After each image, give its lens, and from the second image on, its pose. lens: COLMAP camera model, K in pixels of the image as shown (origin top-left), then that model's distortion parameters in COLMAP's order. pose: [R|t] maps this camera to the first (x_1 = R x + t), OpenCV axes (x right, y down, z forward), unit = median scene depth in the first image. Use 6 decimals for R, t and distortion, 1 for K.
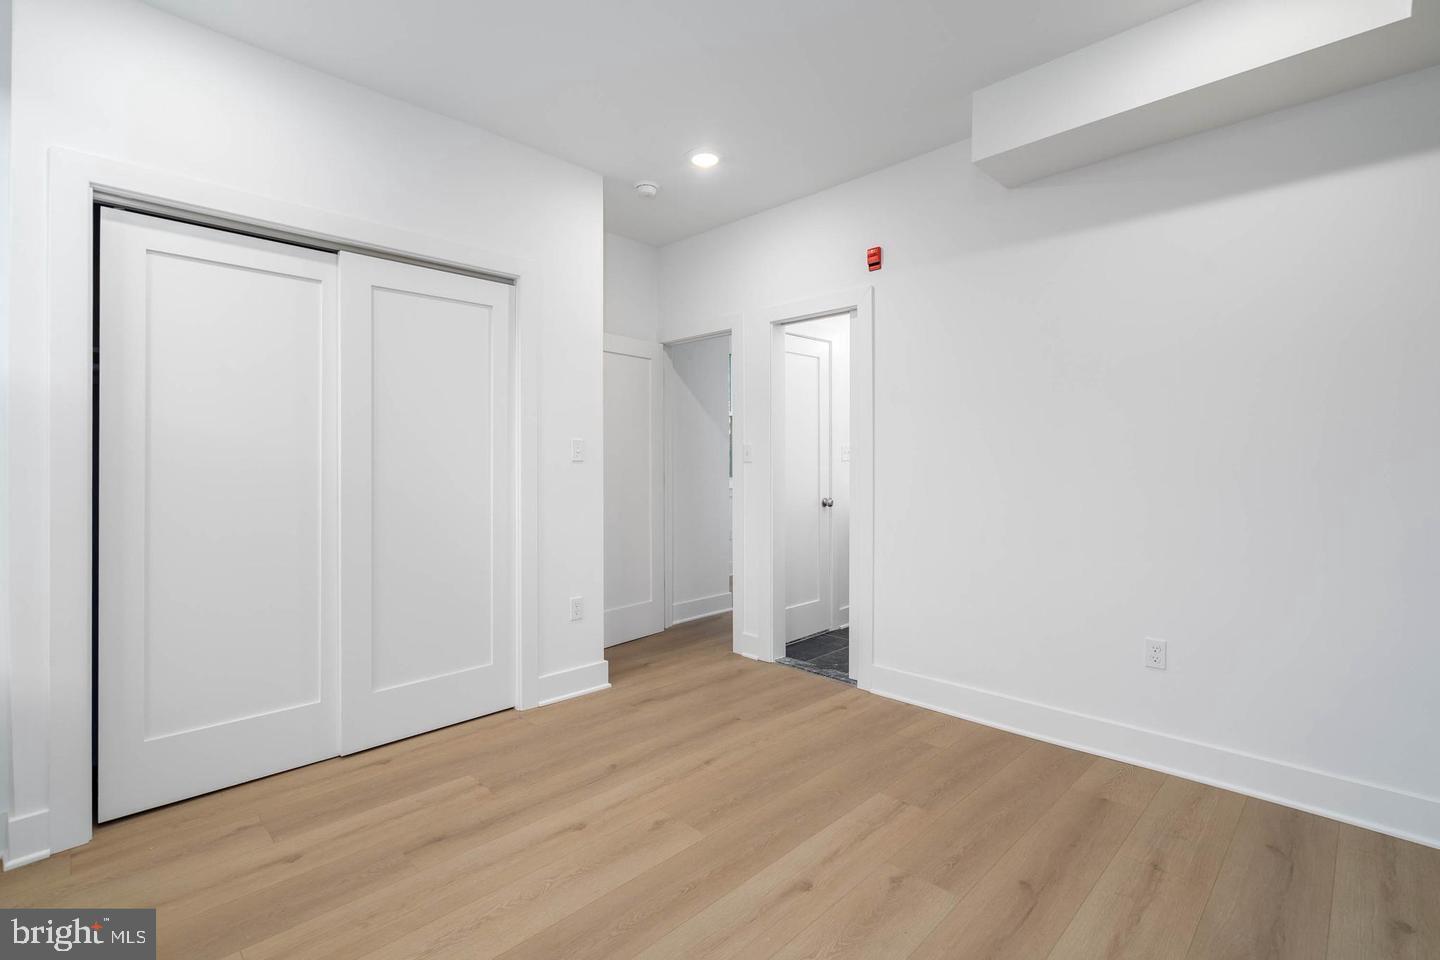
lens RADIAL K [[663.0, 0, 719.5], [0, 663.0, 472.1], [0, 0, 1]] dist [0.001268, 0.000517]
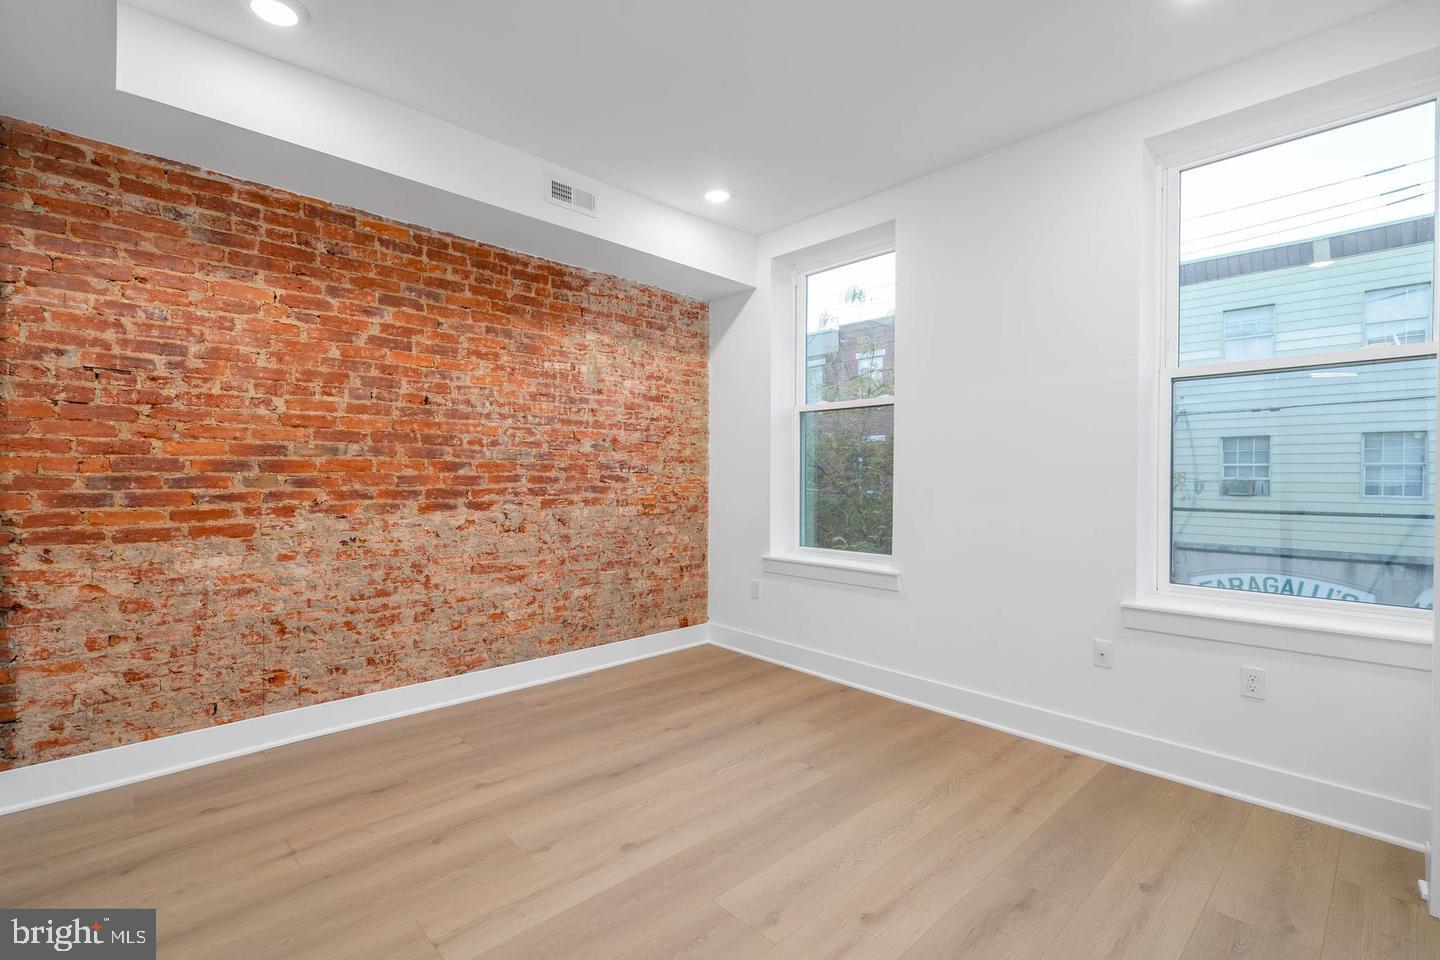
lens RADIAL K [[663.0, 0, 719.2], [0, 663.0, 479.4], [0, 0, 1]] dist [0.001268, 0.000517]
pose [[-0.999535, -0.003340, 0.030318, -0.050323], [-0.003040, 0.999946, 0.009940, -0.013807], [-0.030349, 0.009843, -0.999491, 1.817520]]
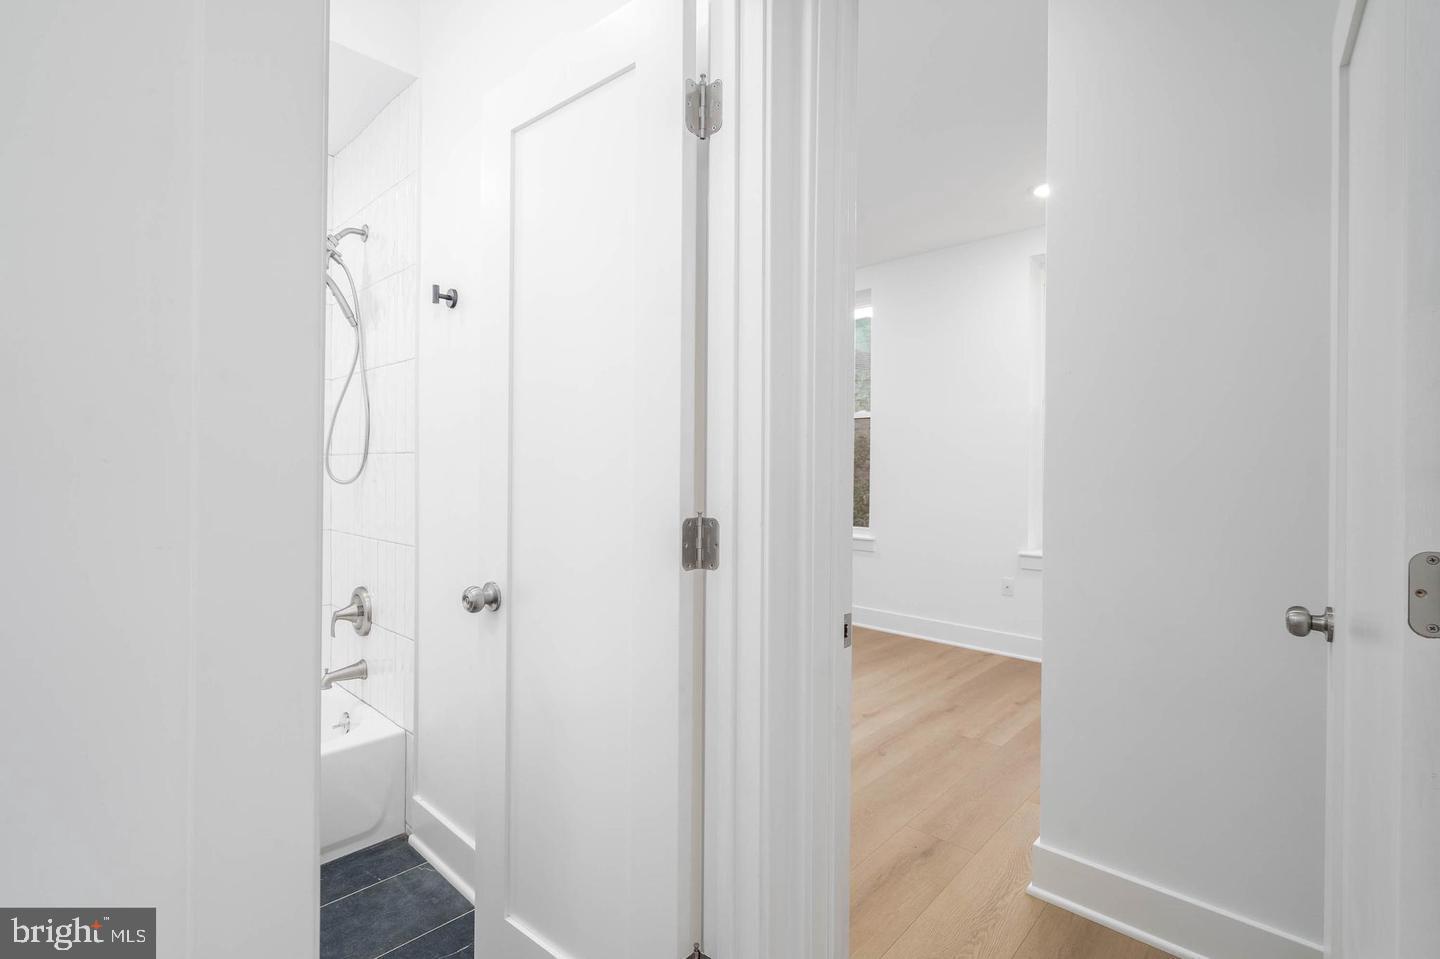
lens RADIAL K [[663.0, 0, 723.9], [0, 663.0, 475.9], [0, 0, 1]] dist [0.001268, 0.000517]
pose [[-0.999436, -0.003359, -0.033403, 0.154581], [-0.003837, 0.999891, 0.014234, -0.018069], [0.033352, 0.014354, -0.999341, 2.451428]]
